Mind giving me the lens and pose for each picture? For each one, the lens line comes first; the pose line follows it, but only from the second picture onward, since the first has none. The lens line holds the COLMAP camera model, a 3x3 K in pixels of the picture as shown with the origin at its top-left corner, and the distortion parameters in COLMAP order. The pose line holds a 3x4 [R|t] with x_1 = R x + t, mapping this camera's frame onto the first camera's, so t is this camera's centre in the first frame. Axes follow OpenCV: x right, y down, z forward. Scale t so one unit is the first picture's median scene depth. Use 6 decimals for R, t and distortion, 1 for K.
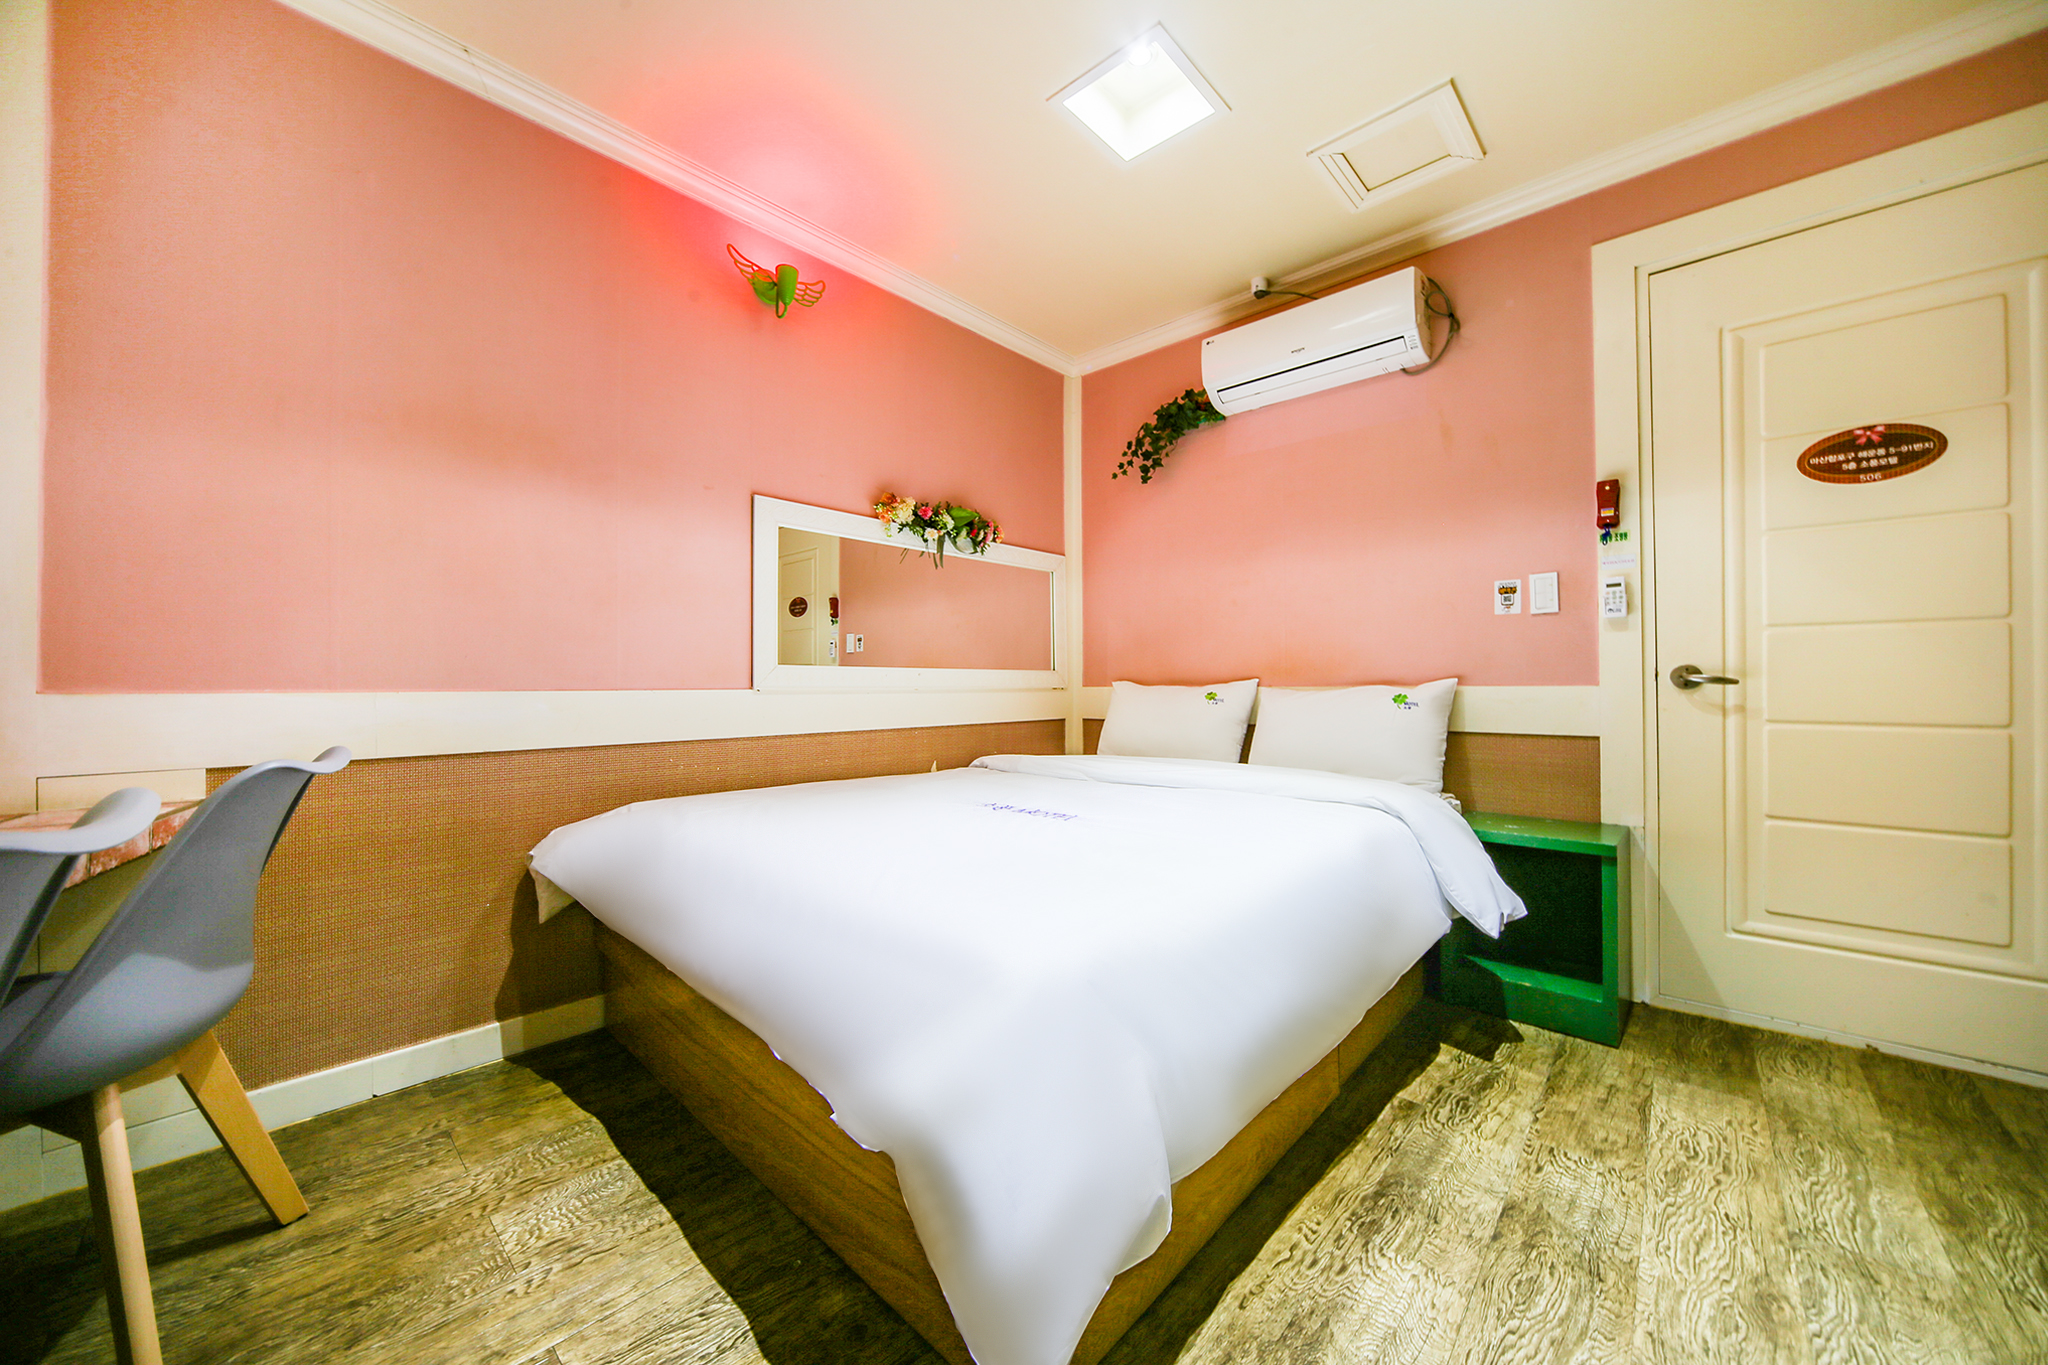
lens RADIAL K [[732.1, 0, 1026.6], [0, 732.1, 684.9], [0, 0, 1]] dist [-0.001125, -0.000175]
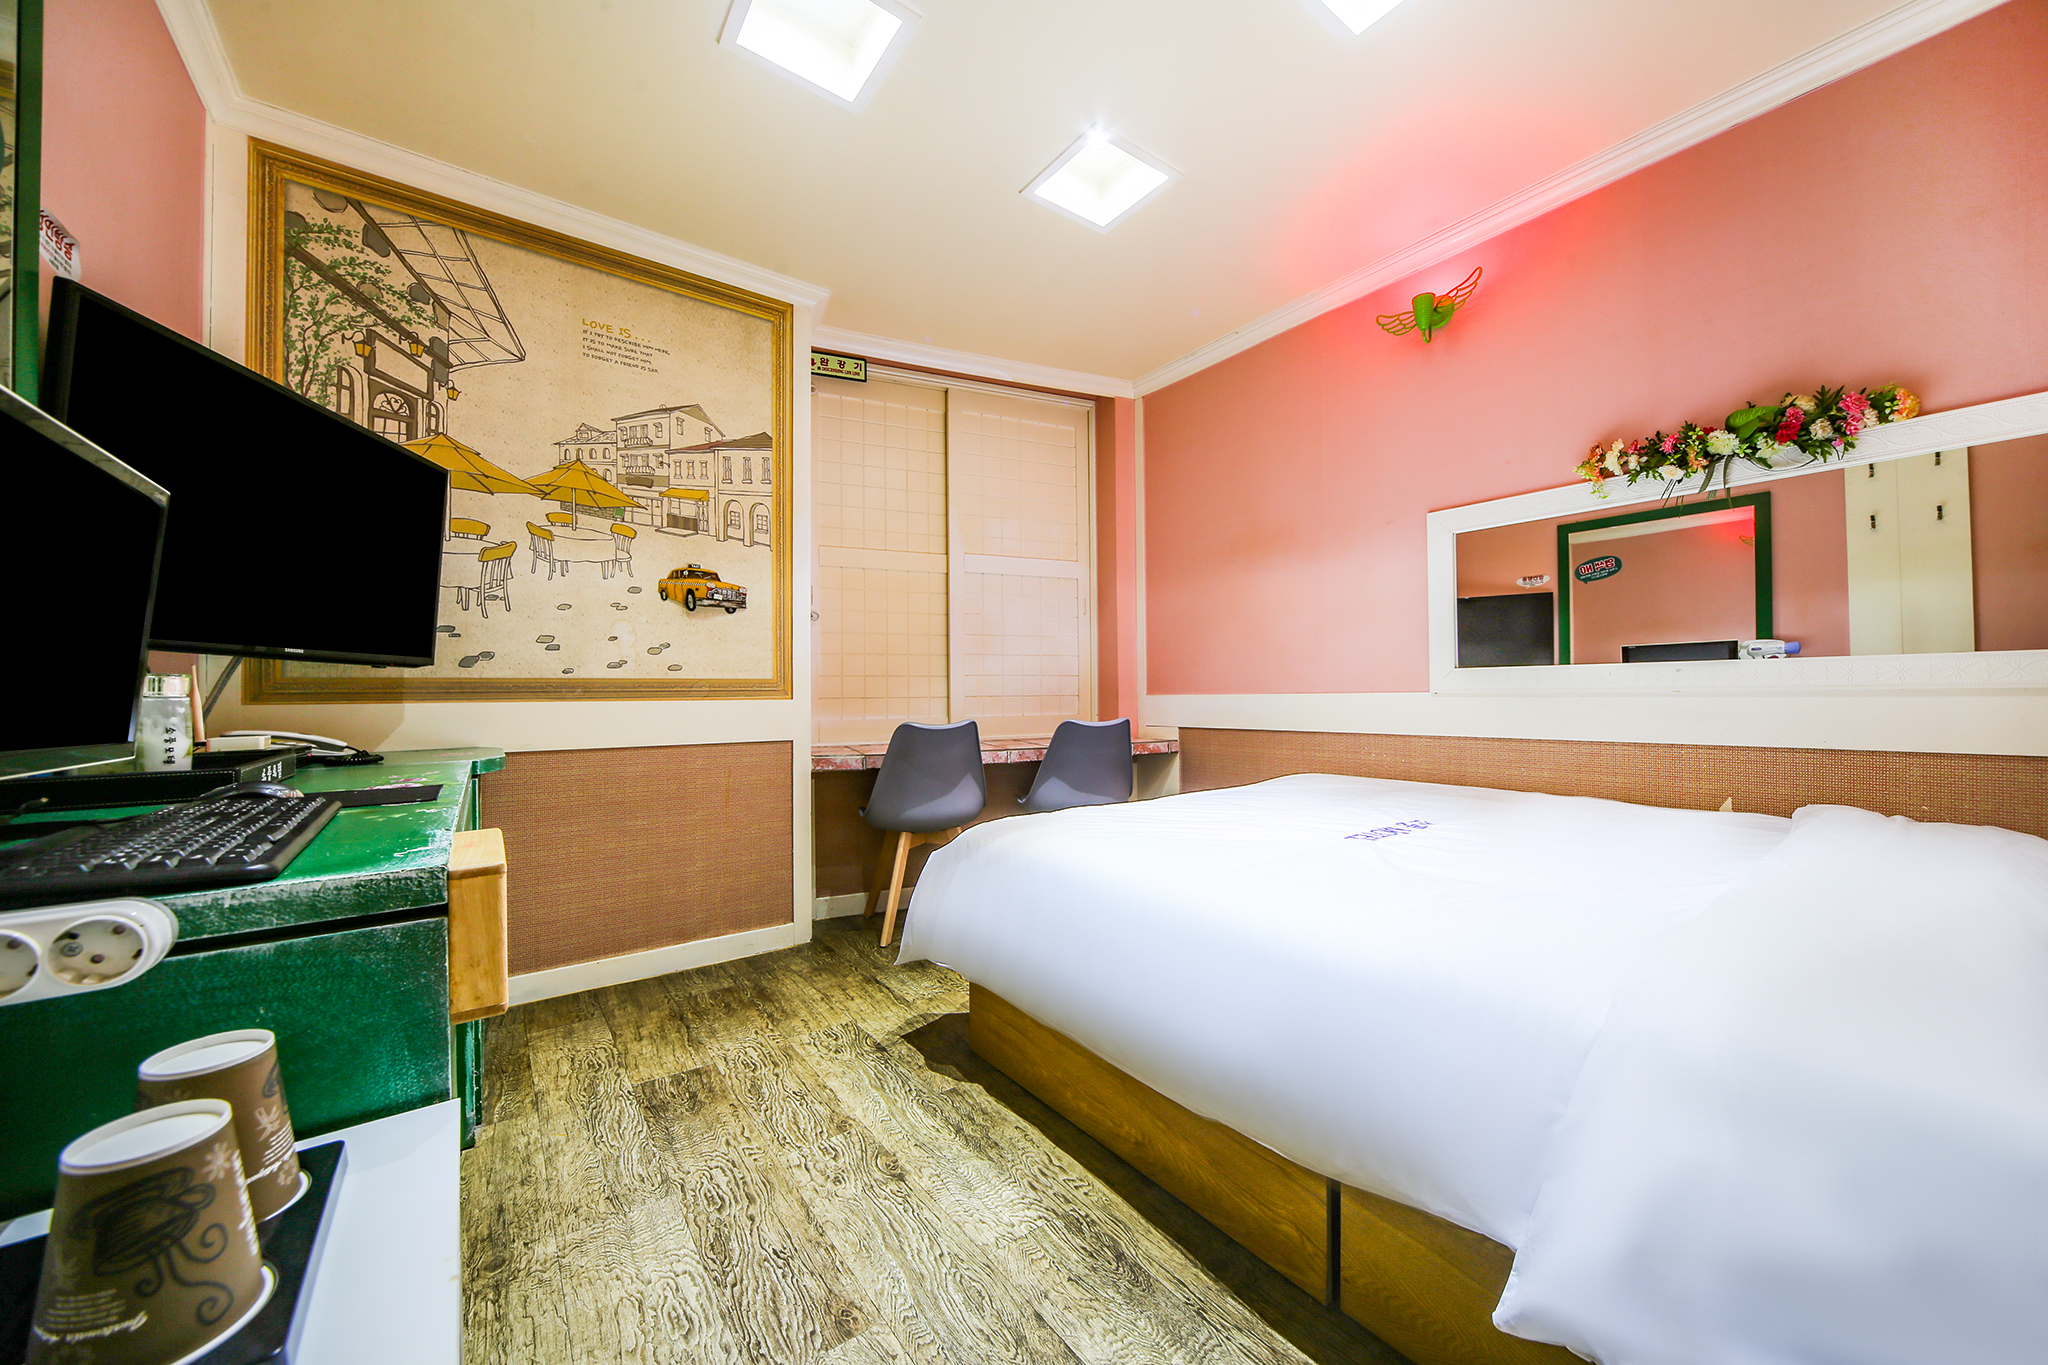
lens RADIAL K [[713.5, 0, 1039.3], [0, 713.5, 680.9], [0, 0, 1]] dist [-0.000125, -0.000016]
pose [[-0.172262, -0.016638, -0.984911, 0.865309], [0.015975, 0.999679, -0.019681, -0.000242], [0.984922, -0.019124, -0.171941, 0.668249]]
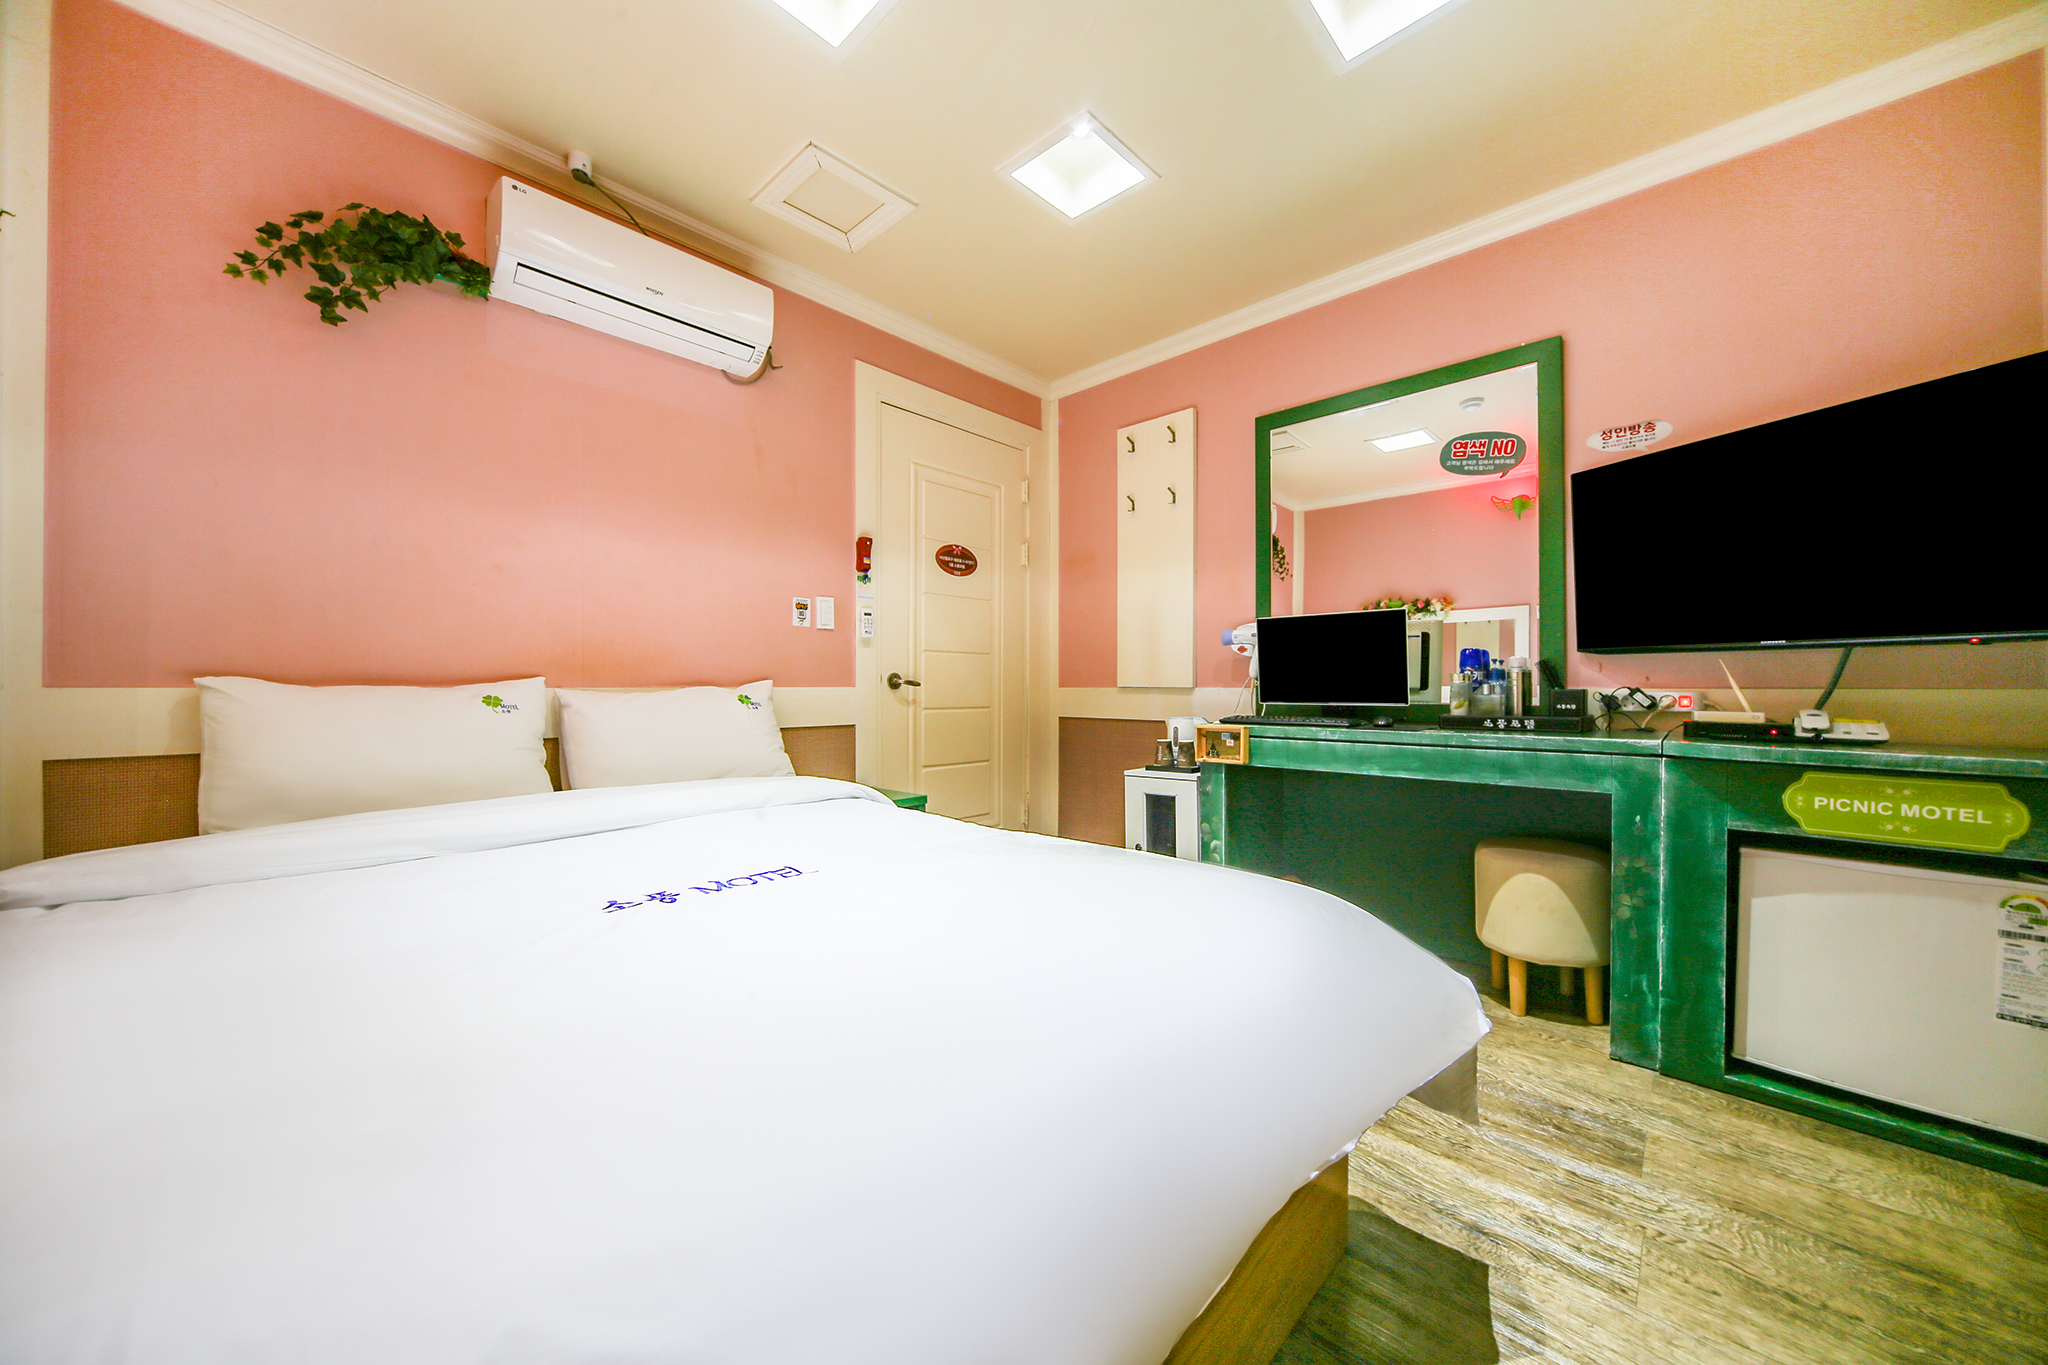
lens RADIAL K [[732.1, 0, 1026.6], [0, 732.1, 684.9], [0, 0, 1]] dist [-0.001125, -0.000175]
pose [[0.015860, 0.003668, 0.999867, -0.568463], [-0.005035, 0.999981, -0.003589, 0.000723], [-0.999862, -0.004978, 0.015878, 0.668596]]
